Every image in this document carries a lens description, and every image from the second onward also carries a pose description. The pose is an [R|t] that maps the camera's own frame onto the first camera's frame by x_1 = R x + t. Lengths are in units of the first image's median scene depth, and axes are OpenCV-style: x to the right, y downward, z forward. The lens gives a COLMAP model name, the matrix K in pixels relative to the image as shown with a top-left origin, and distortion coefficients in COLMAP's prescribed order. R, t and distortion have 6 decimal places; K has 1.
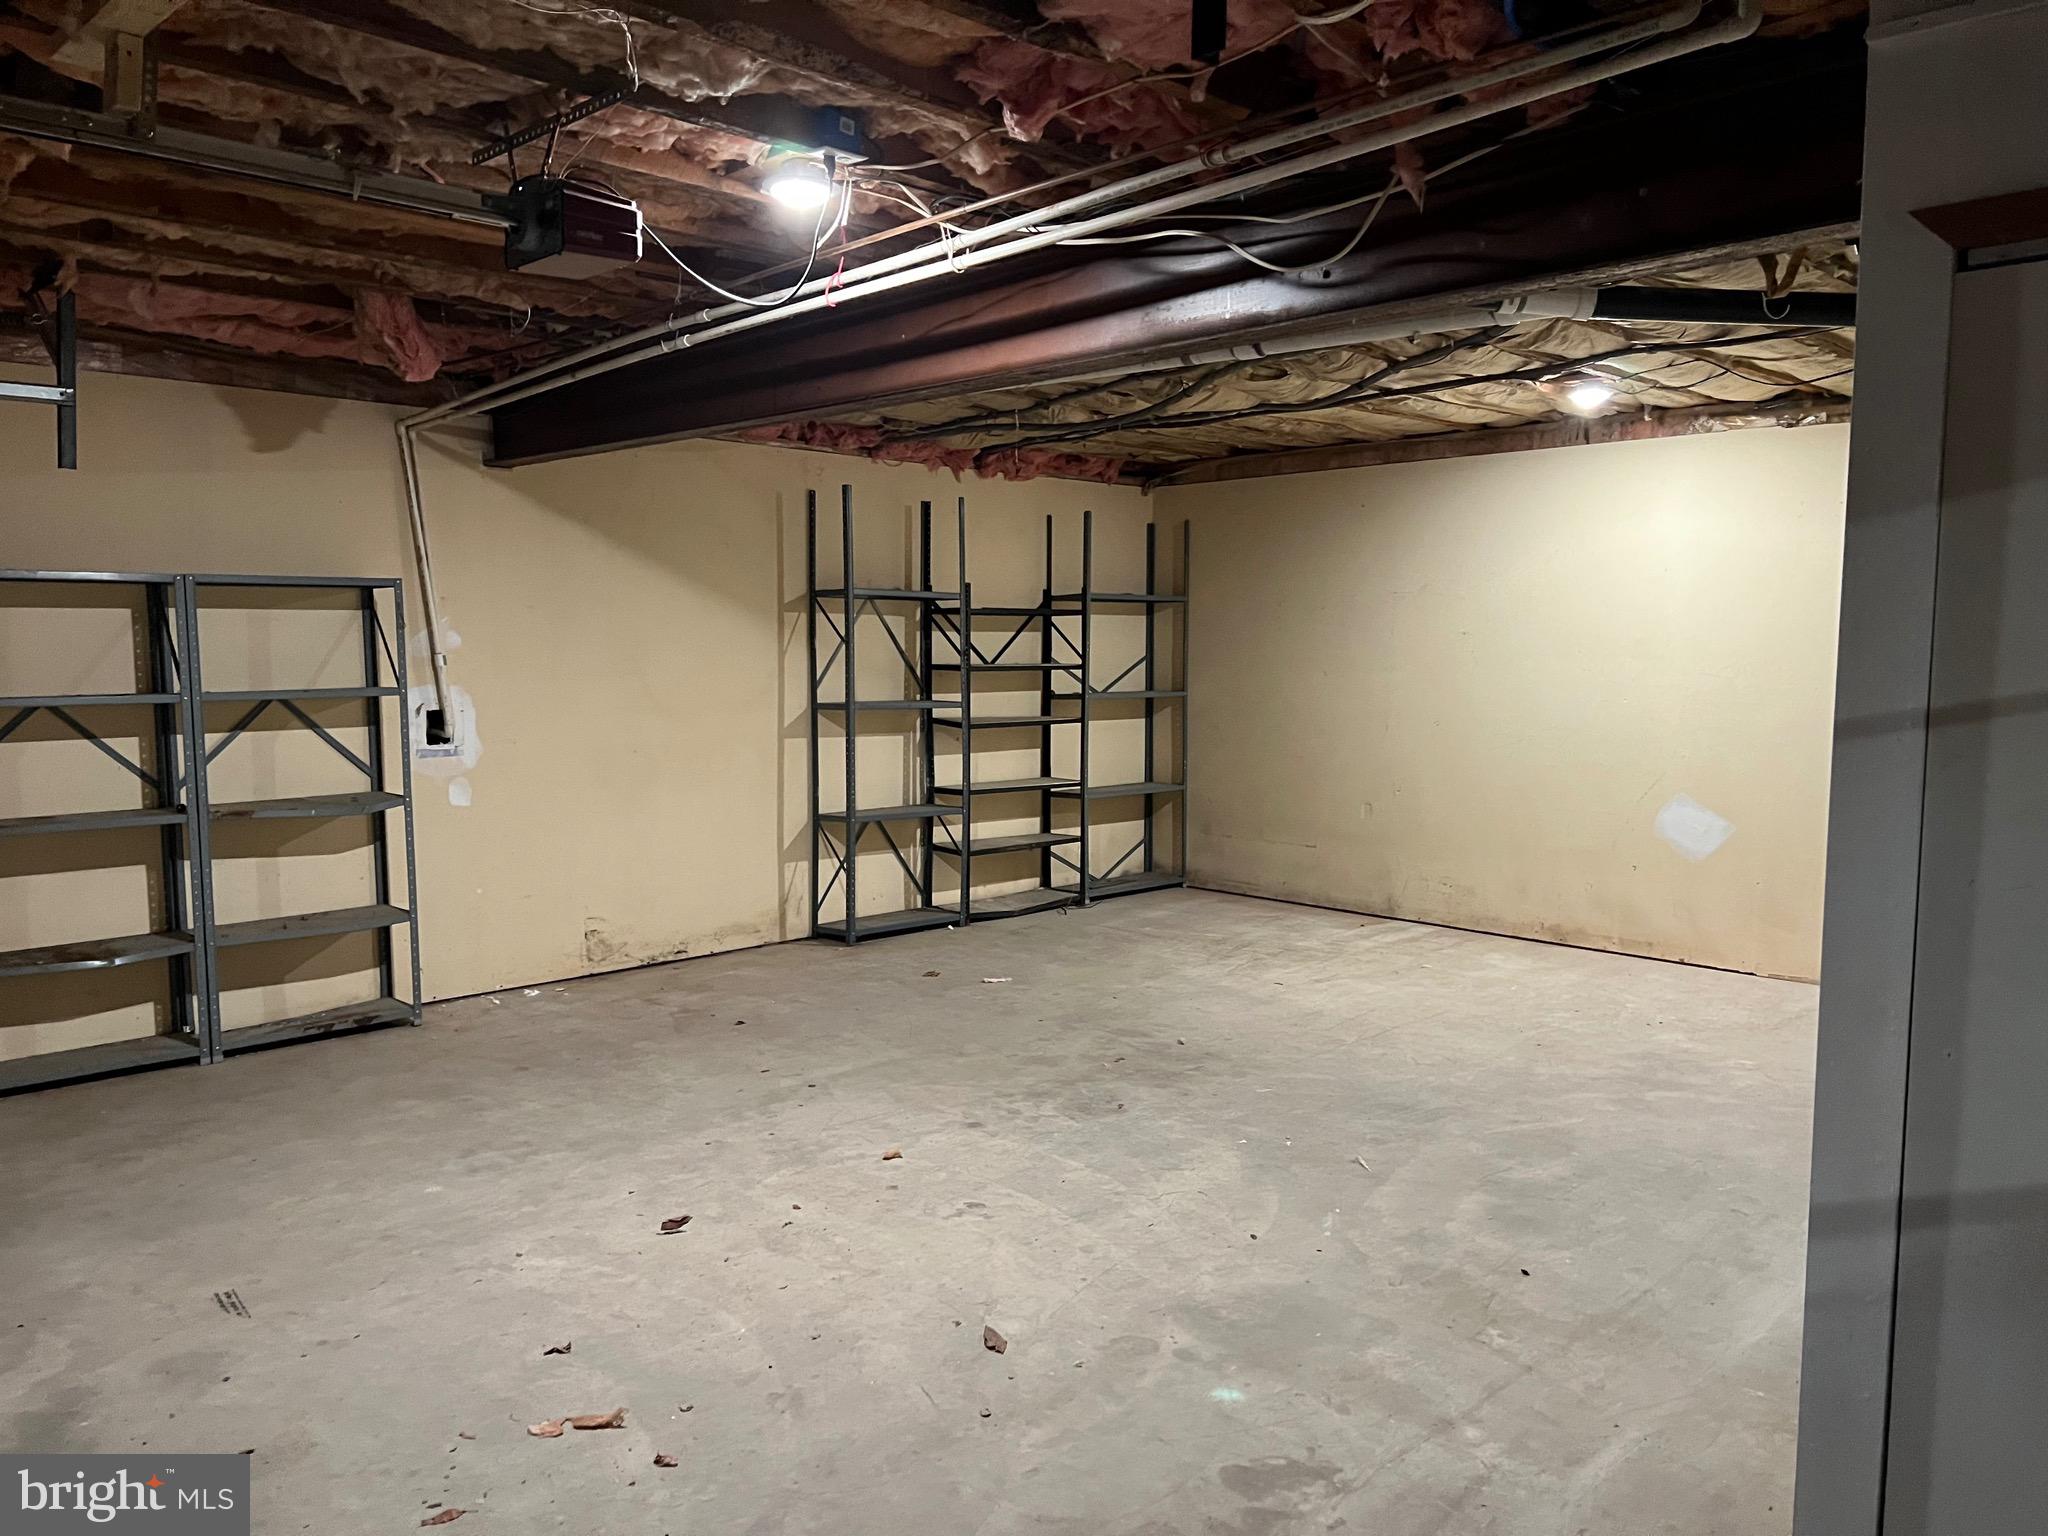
lens RADIAL K [[1547.3, 0, 1016.1], [0, 1547.3, 770.0], [0, 0, 1]] dist [0.056980, -0.055760]
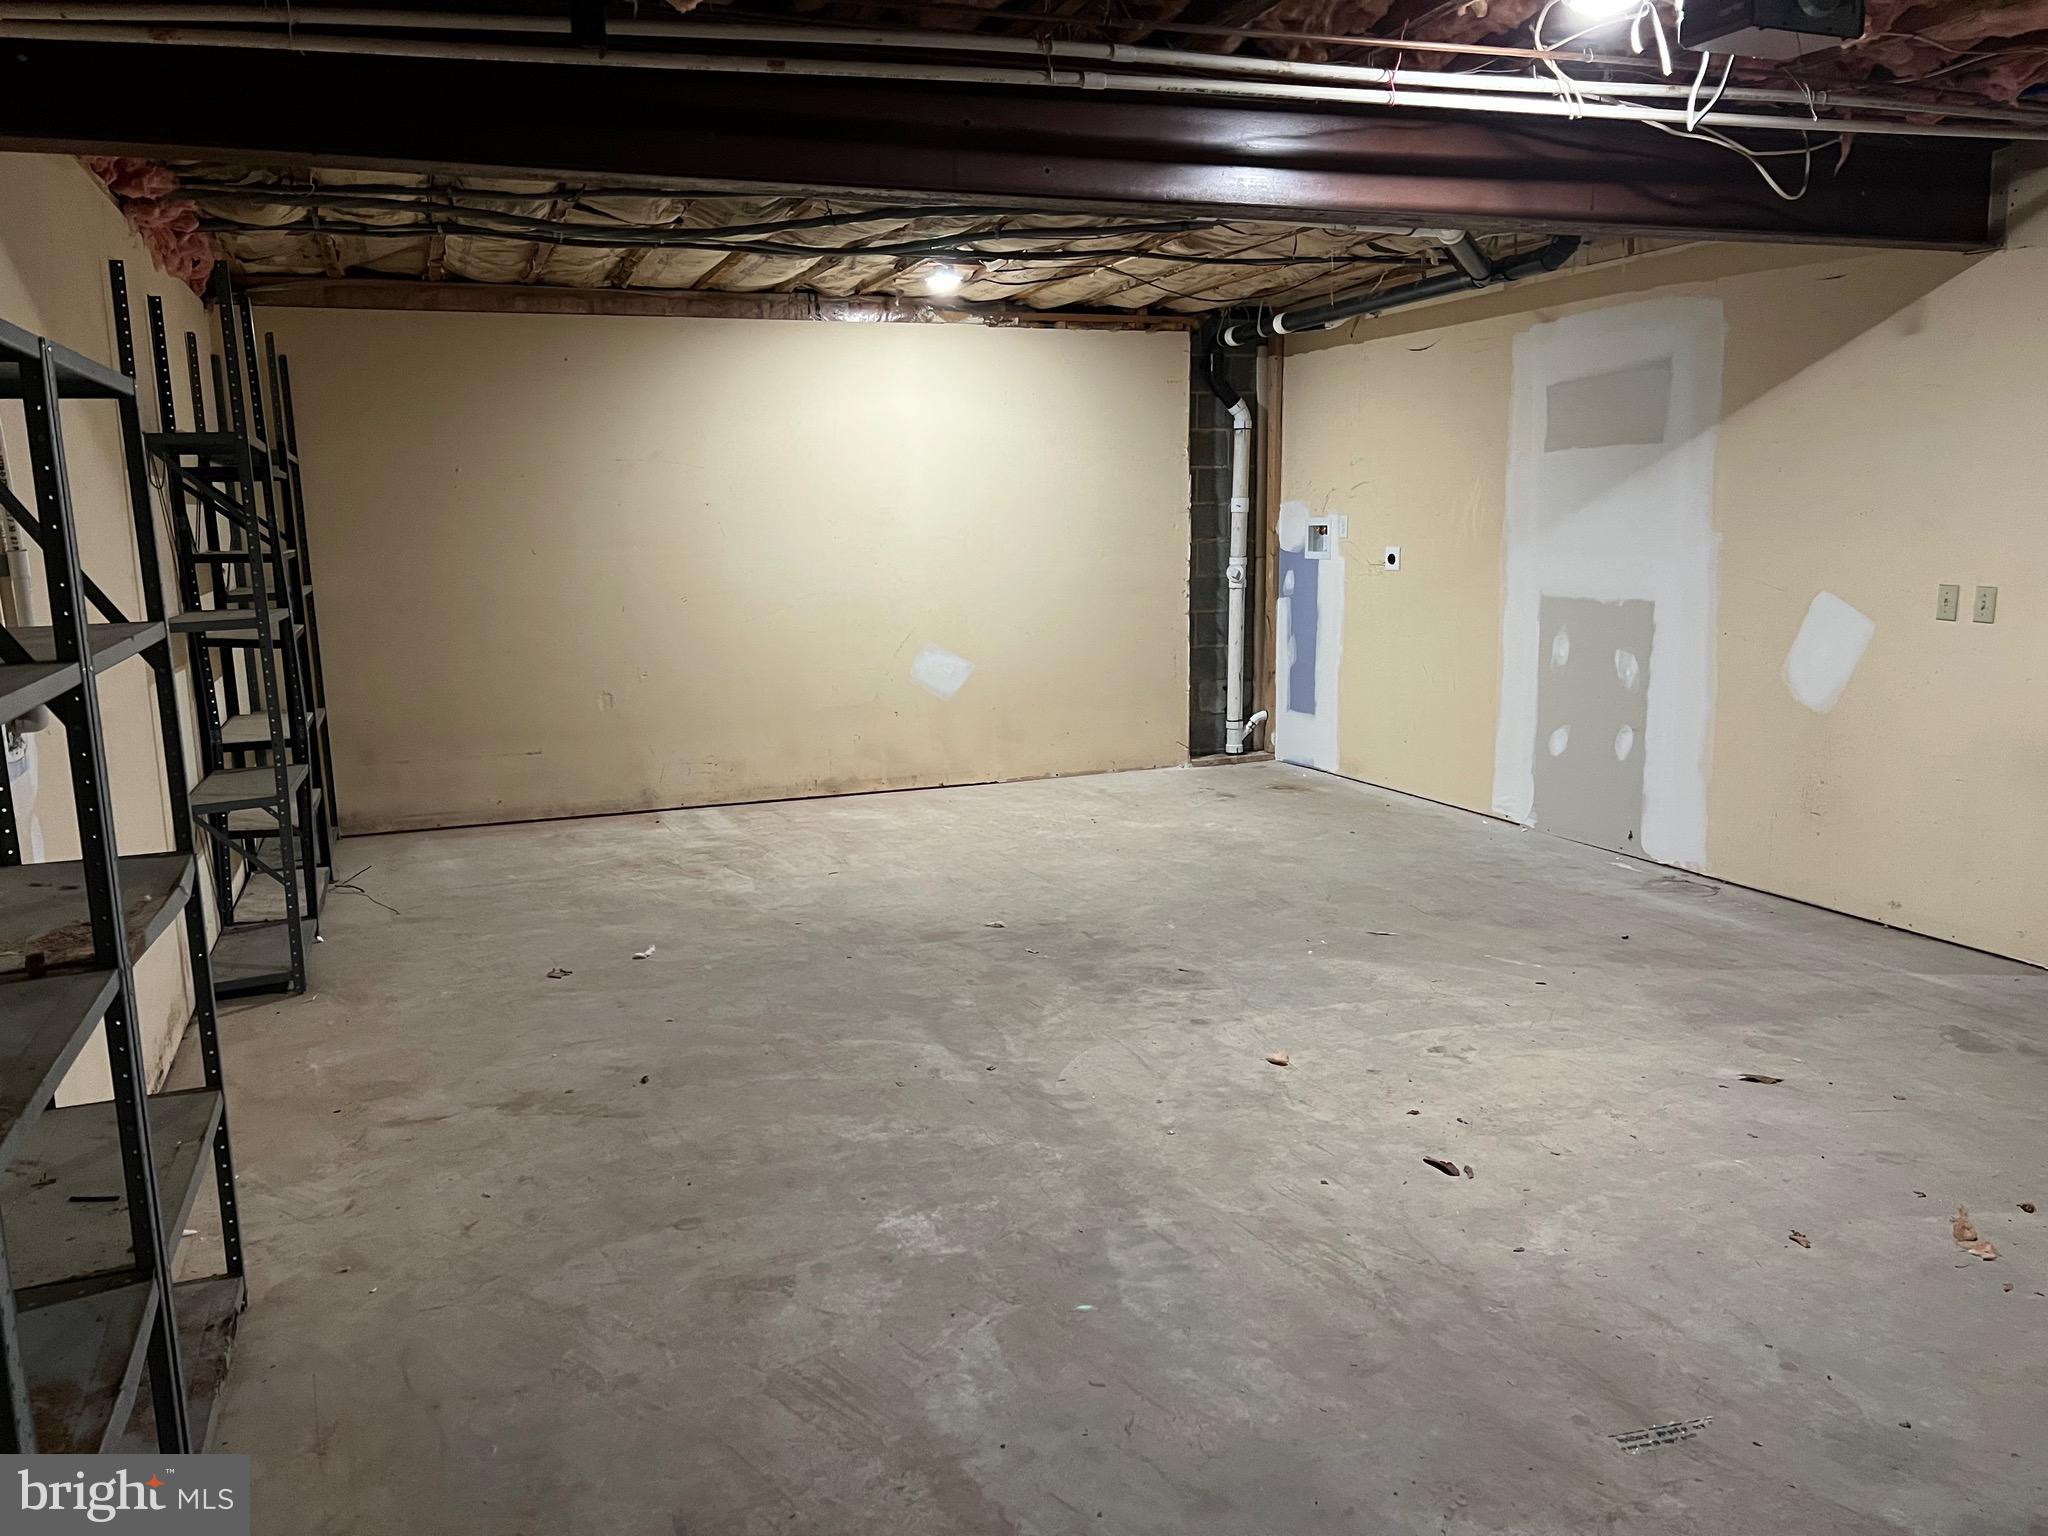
lens RADIAL K [[1547.3, 0, 1009.7], [0, 1547.3, 771.4], [0, 0, 1]] dist [0.056980, -0.055760]
pose [[0.390092, -0.163029, 0.906228, -0.894976], [0.098450, 0.985944, 0.134992, -0.057915], [-0.915497, 0.036559, 0.400659, 0.724220]]
